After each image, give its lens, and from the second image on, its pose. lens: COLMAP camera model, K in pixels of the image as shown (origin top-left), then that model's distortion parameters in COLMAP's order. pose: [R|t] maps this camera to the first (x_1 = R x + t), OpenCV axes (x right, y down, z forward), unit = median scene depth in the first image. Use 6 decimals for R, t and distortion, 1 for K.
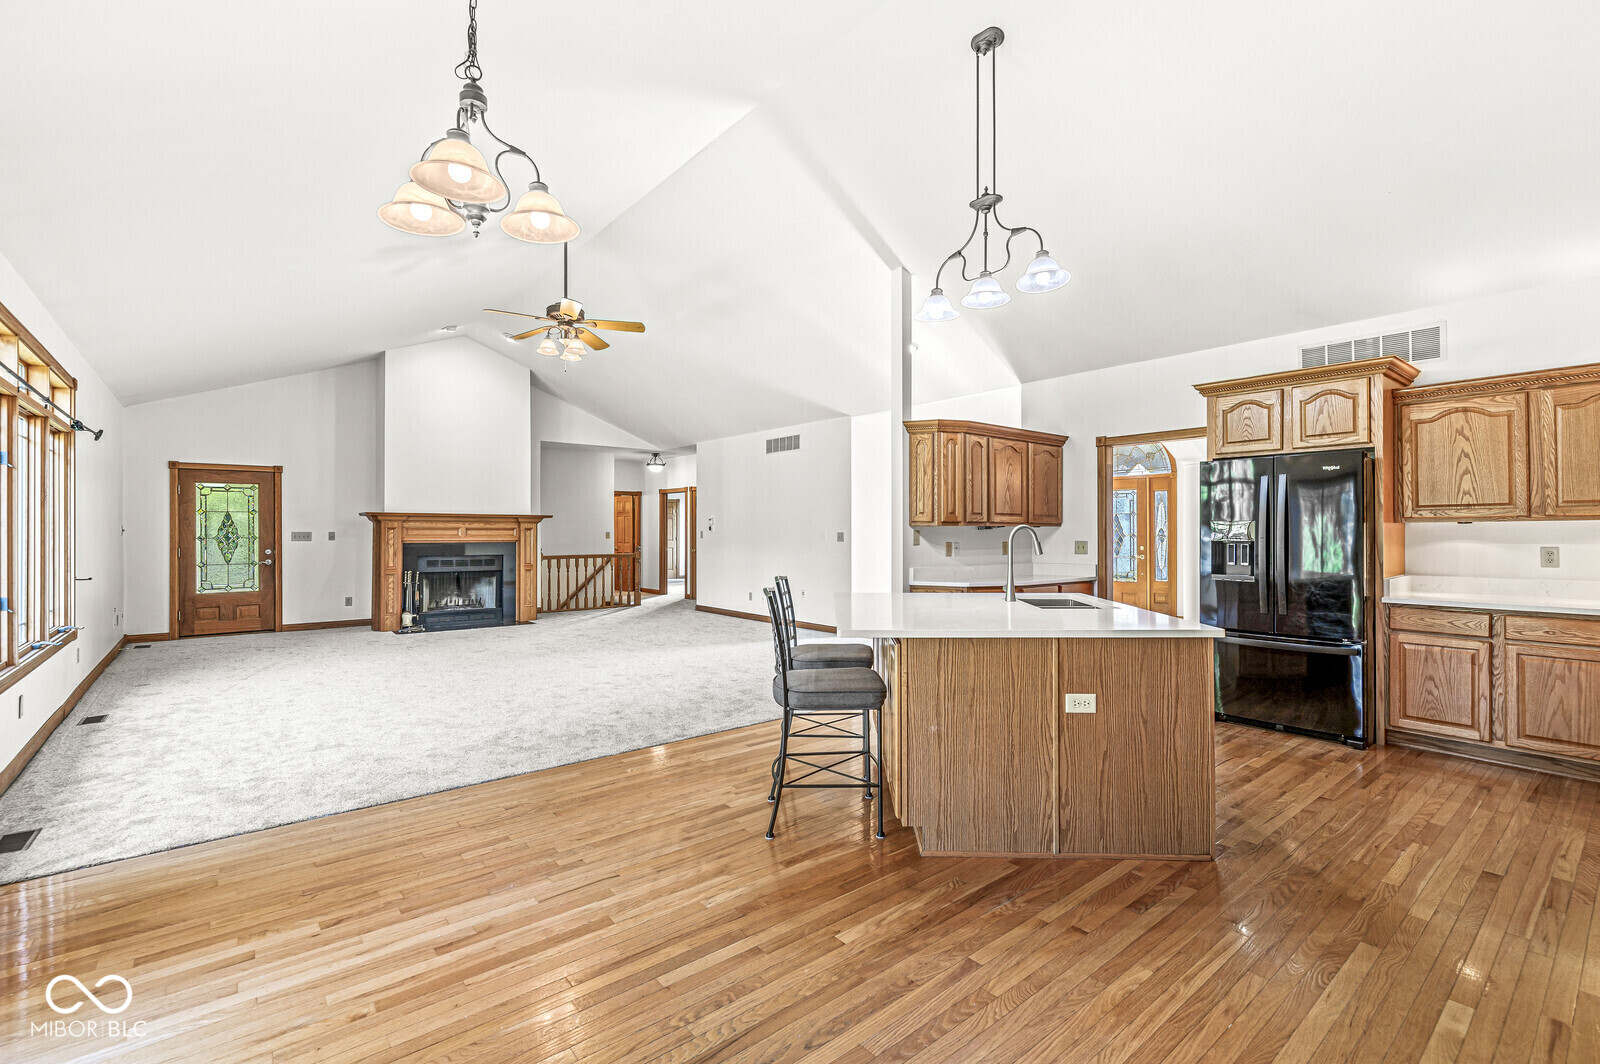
lens RADIAL K [[700.5, 0, 801.3], [0, 700.5, 529.8], [0, 0, 1]] dist [-0.002085, -0.000179]
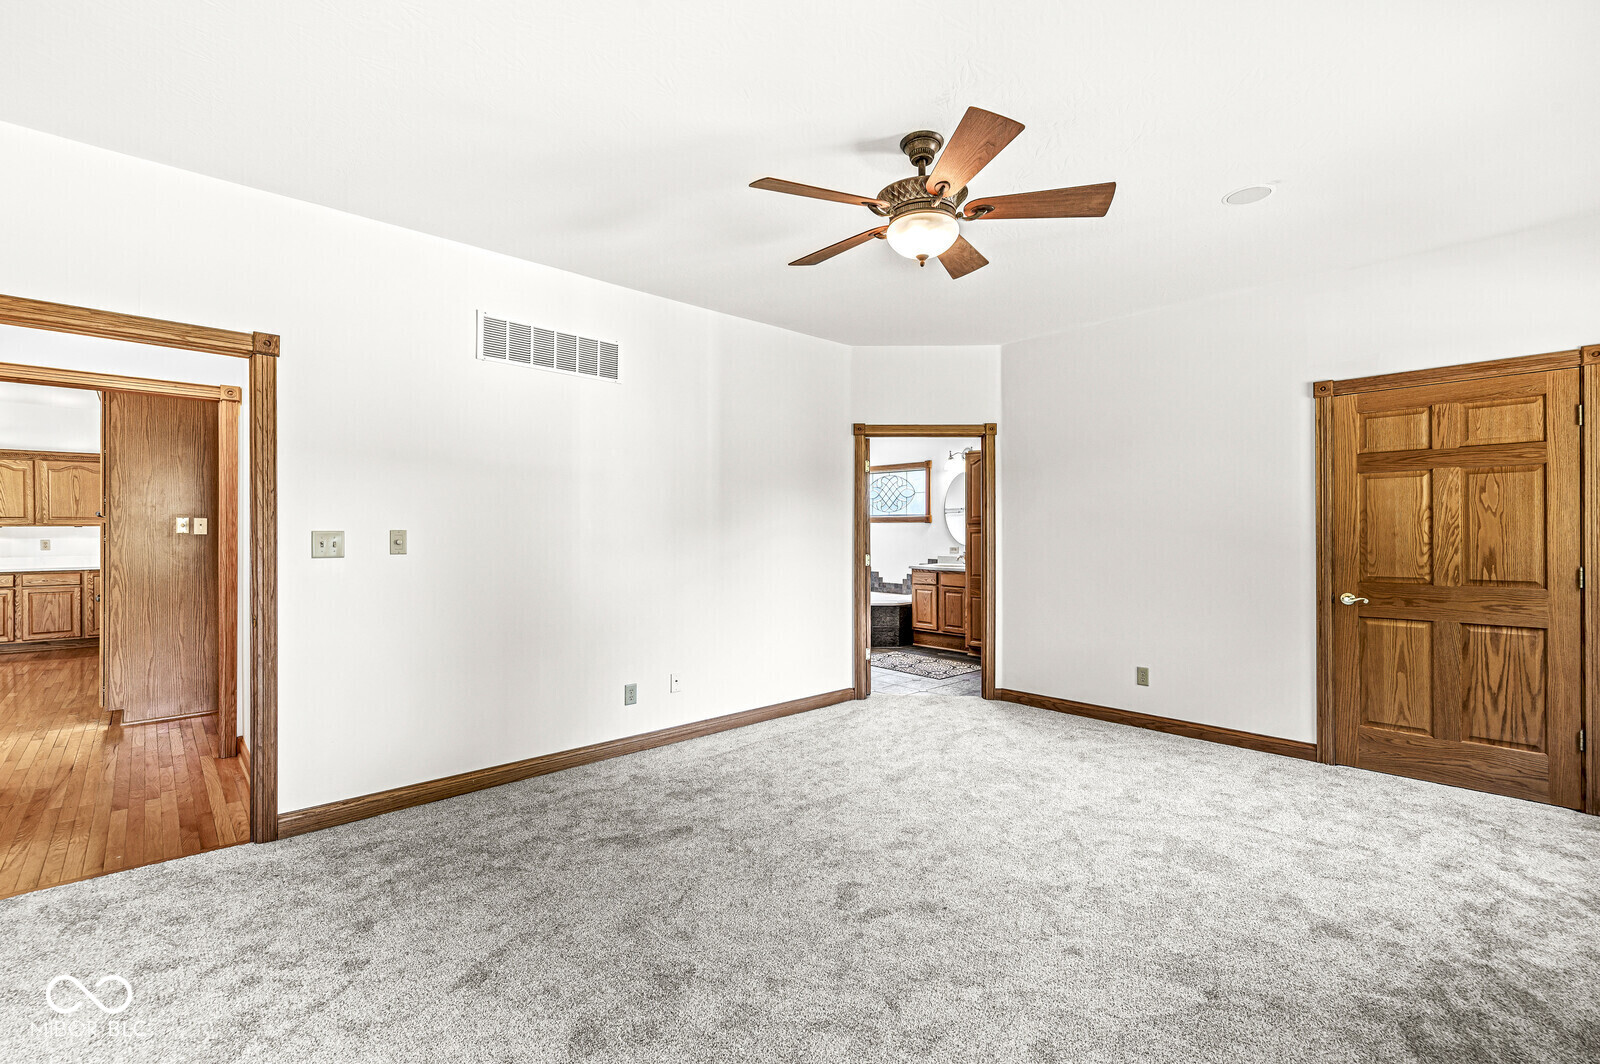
lens RADIAL K [[700.5, 0, 801.3], [0, 700.5, 529.8], [0, 0, 1]] dist [-0.002085, -0.000179]
pose [[-0.071625, 0.004013, 0.997424, -0.647743], [0.000905, 0.999992, -0.003958, 0.003889], [-0.997431, 0.000619, -0.071628, -0.610215]]
